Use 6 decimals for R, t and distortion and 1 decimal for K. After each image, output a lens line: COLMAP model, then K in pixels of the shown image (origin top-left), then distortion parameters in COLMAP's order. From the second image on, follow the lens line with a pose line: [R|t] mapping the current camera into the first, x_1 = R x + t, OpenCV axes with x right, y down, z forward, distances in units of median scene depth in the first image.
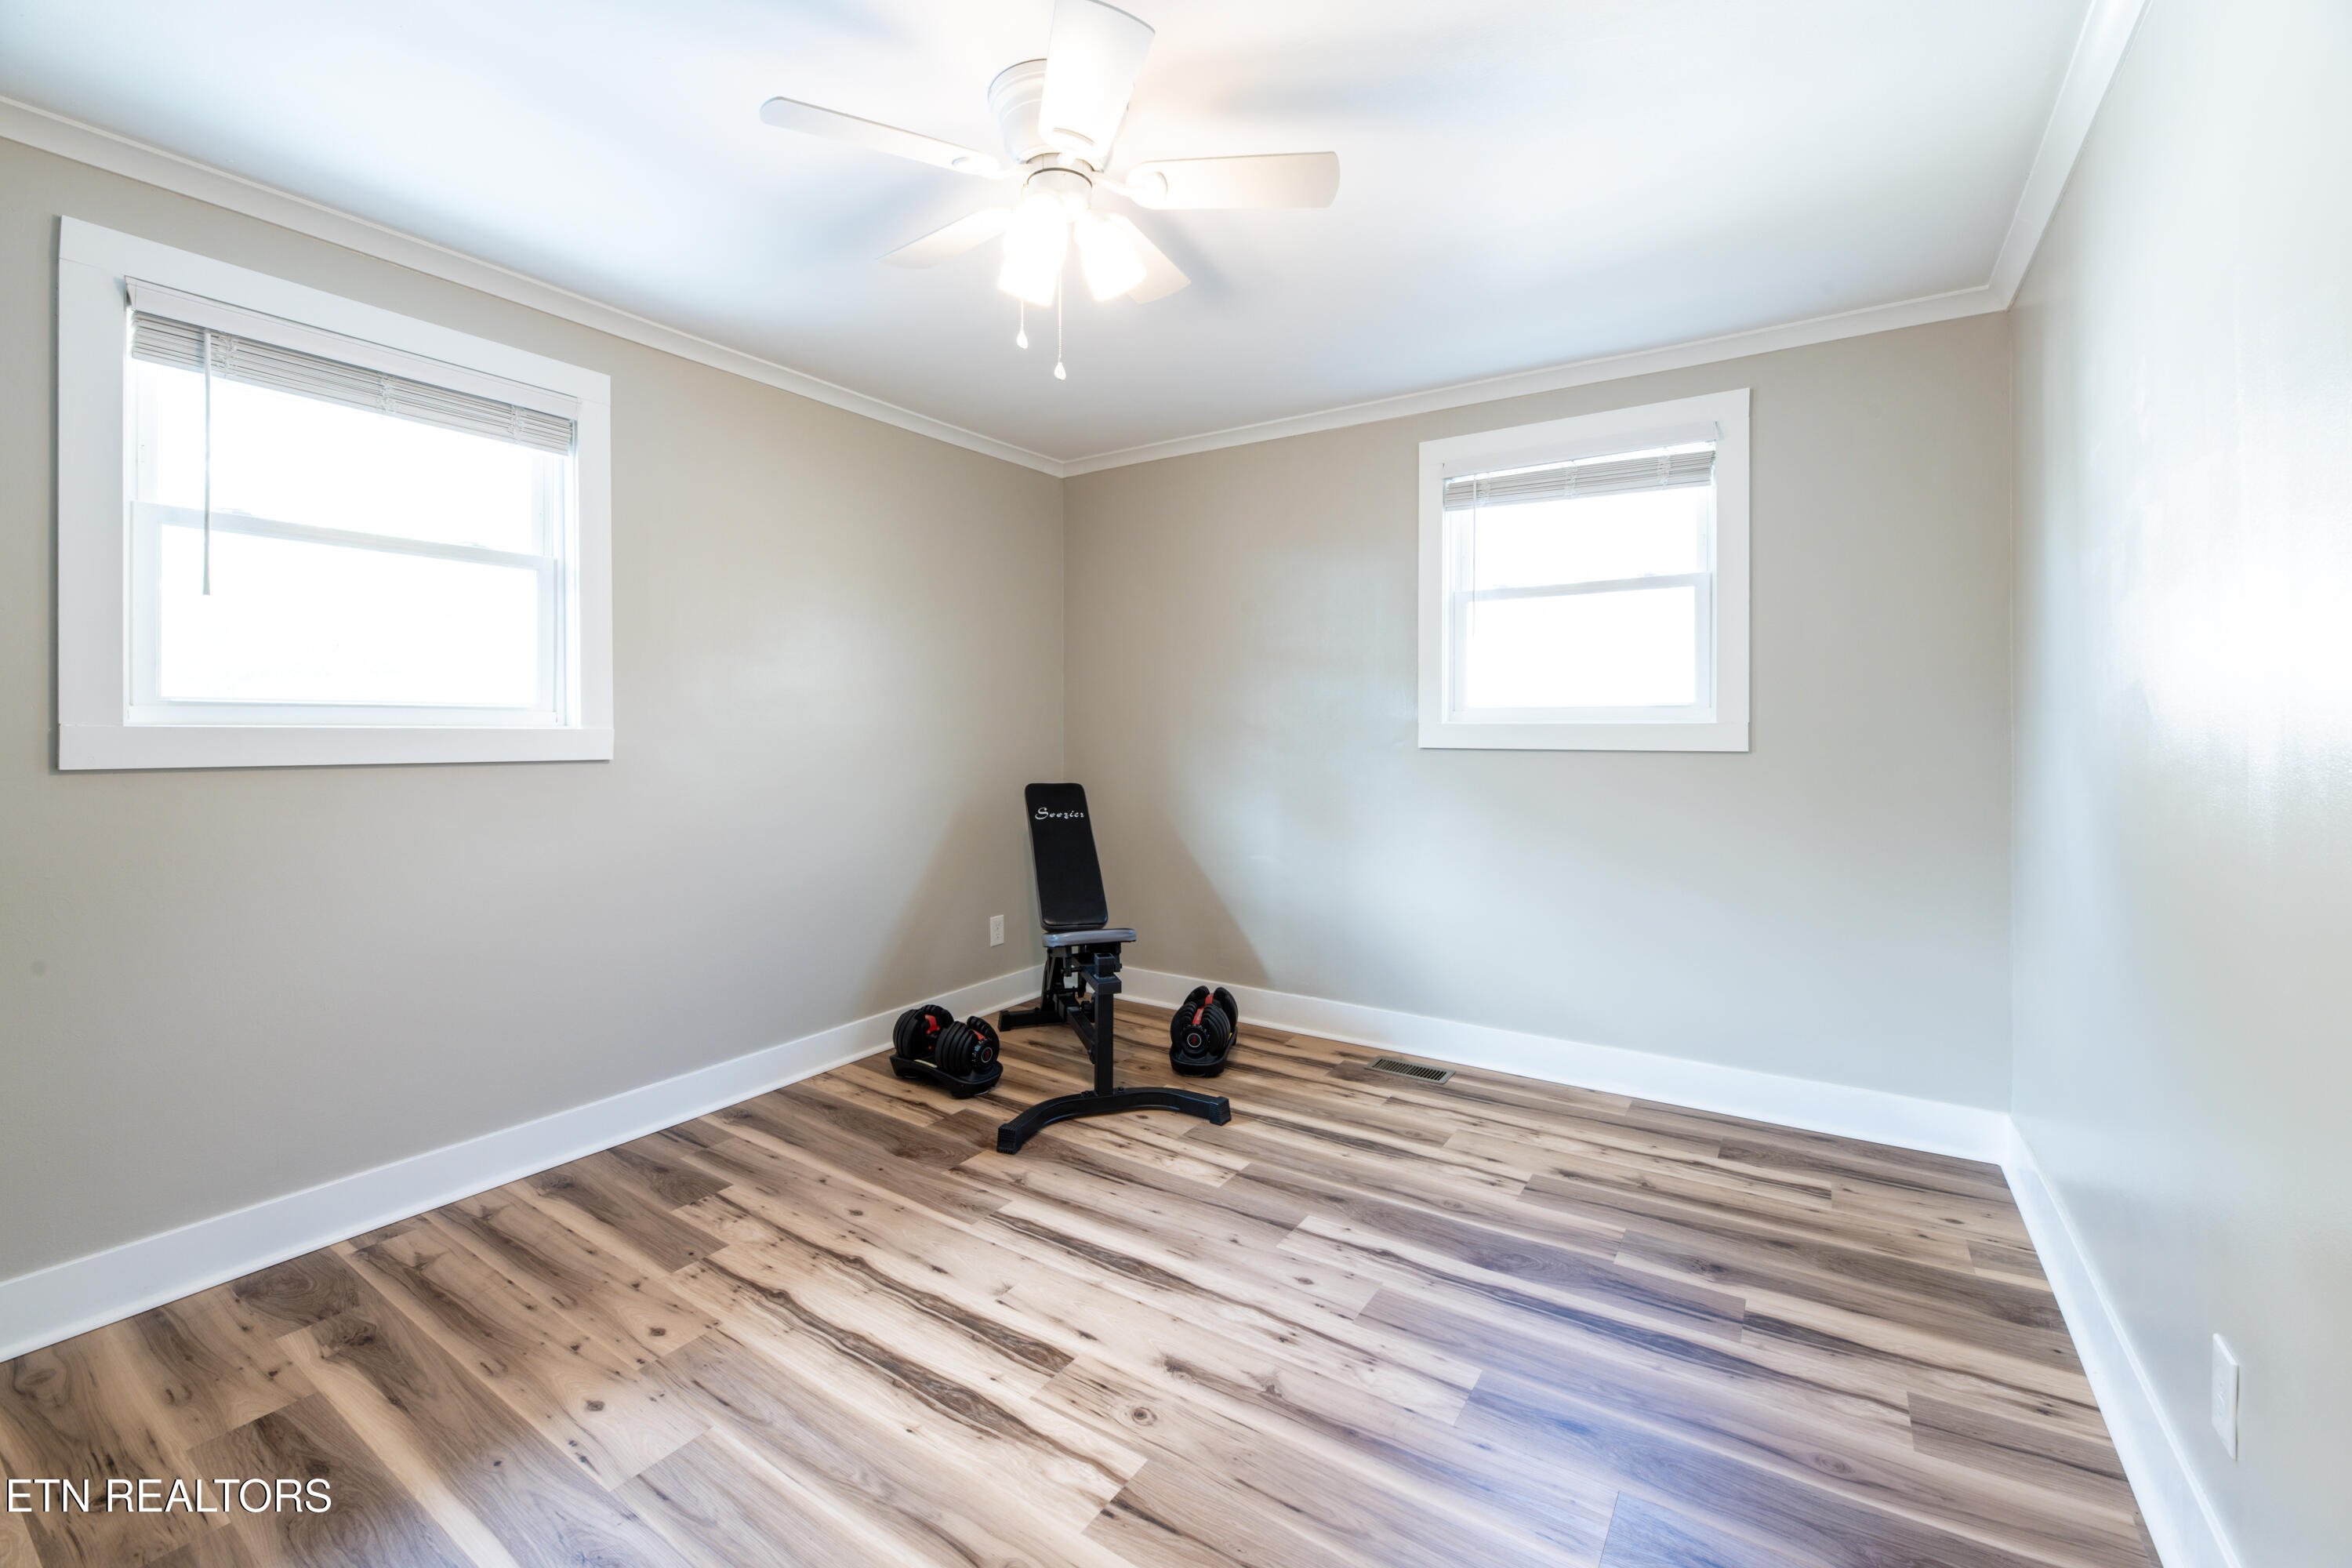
lens RADIAL K [[958.9, 0, 1179.7], [0, 958.9, 763.9], [0, 0, 1]] dist [0.009143, 0.000219]
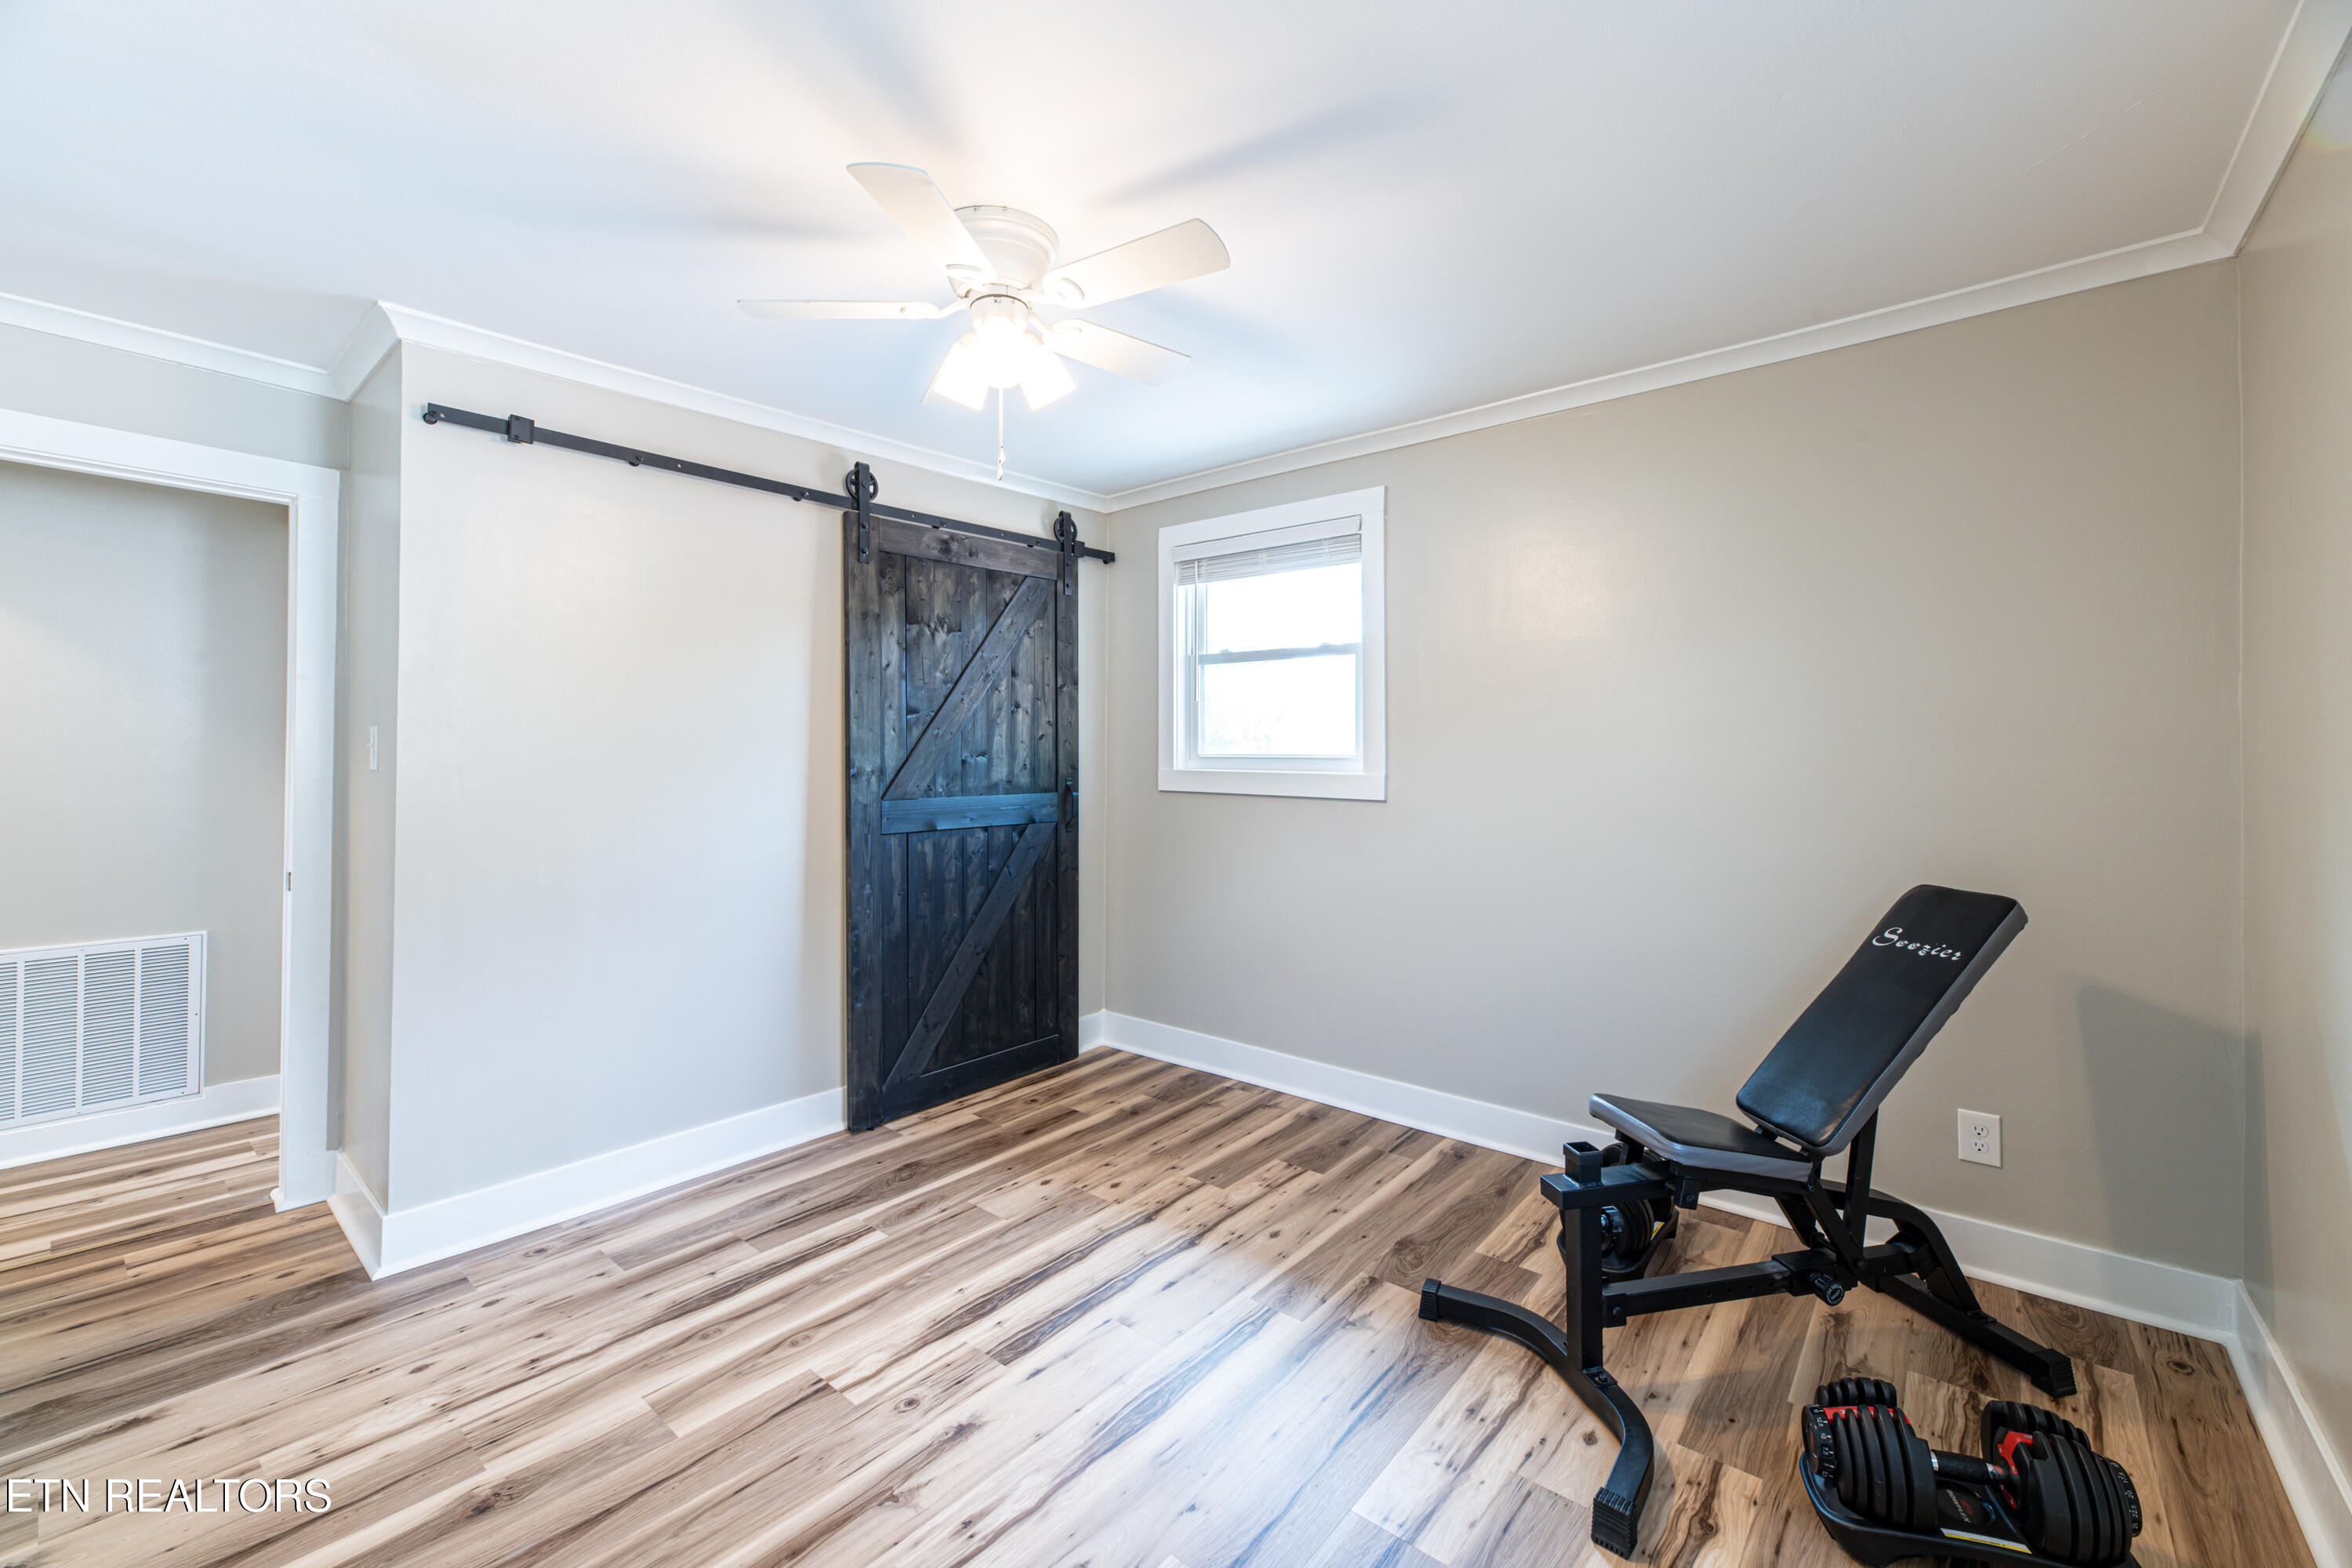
lens RADIAL K [[958.9, 0, 1179.7], [0, 958.9, 763.9], [0, 0, 1]] dist [0.009143, 0.000219]
pose [[-0.111598, 0.008655, -0.993716, 0.785272], [-0.033659, 0.999355, 0.012484, -0.067795], [0.993183, 0.034841, -0.111235, 1.076606]]
